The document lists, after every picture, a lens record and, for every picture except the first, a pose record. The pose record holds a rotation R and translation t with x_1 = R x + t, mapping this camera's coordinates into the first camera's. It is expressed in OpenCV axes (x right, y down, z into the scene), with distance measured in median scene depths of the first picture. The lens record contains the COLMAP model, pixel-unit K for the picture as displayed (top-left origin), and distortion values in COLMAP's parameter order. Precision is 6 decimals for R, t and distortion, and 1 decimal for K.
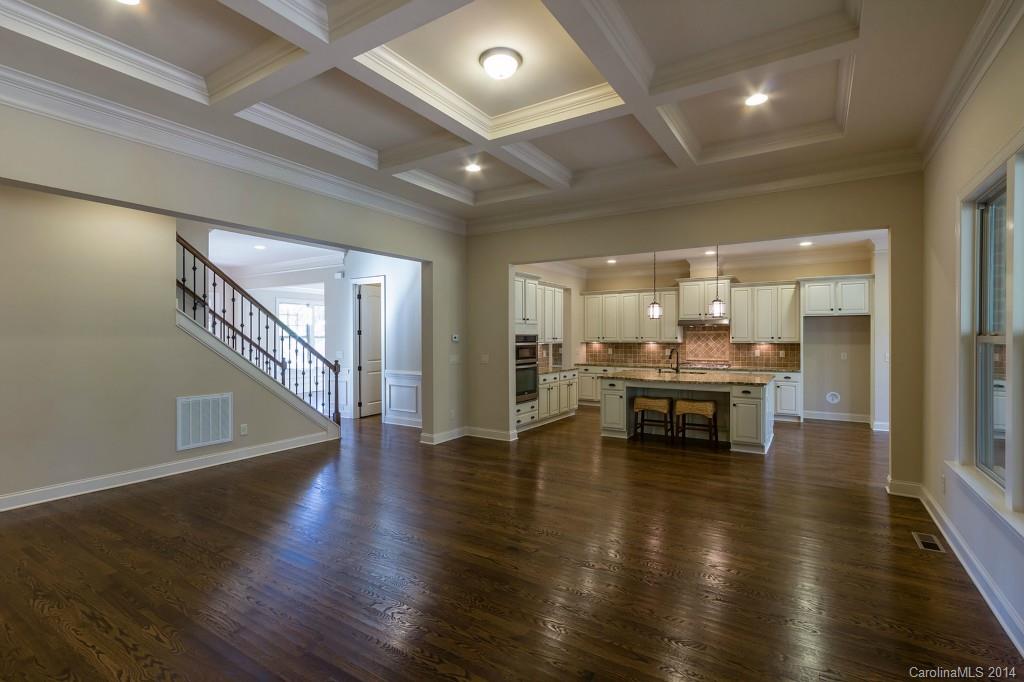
lens RADIAL K [[477.5, 0, 513.6], [0, 477.5, 337.8], [0, 0, 1]] dist [-0.002183, -0.000952]
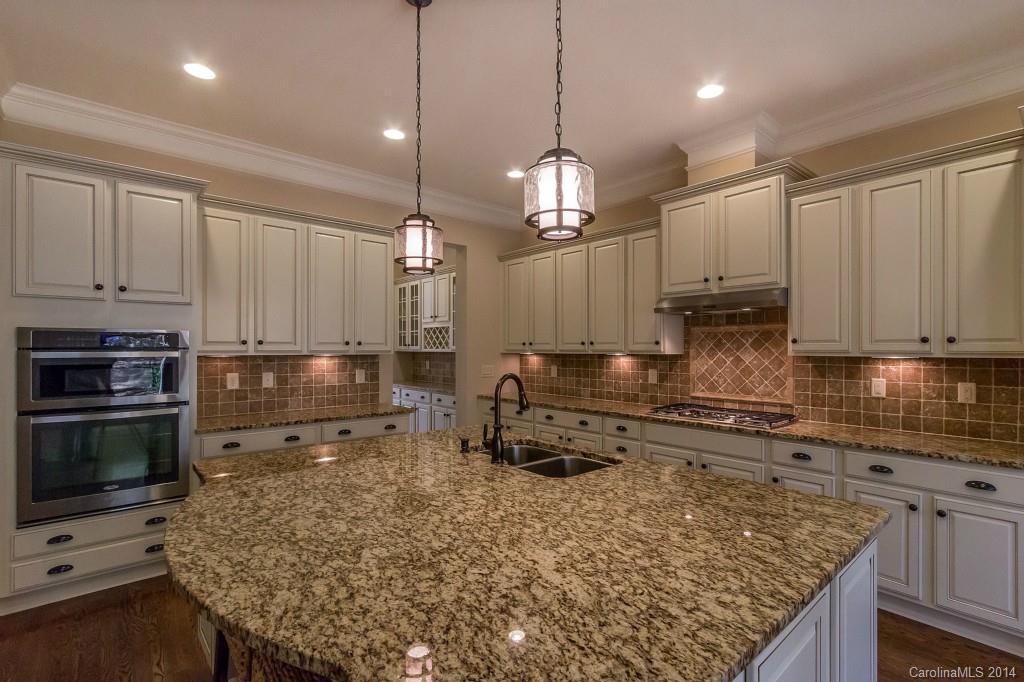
lens RADIAL K [[477.5, 0, 533.2], [0, 477.5, 347.8], [0, 0, 1]] dist [-0.002183, -0.000952]
pose [[0.962170, 0.002703, -0.272437, 0.353518], [-0.003201, 0.999994, -0.001384, 0.005578], [0.272432, 0.002204, 0.962173, 0.587120]]
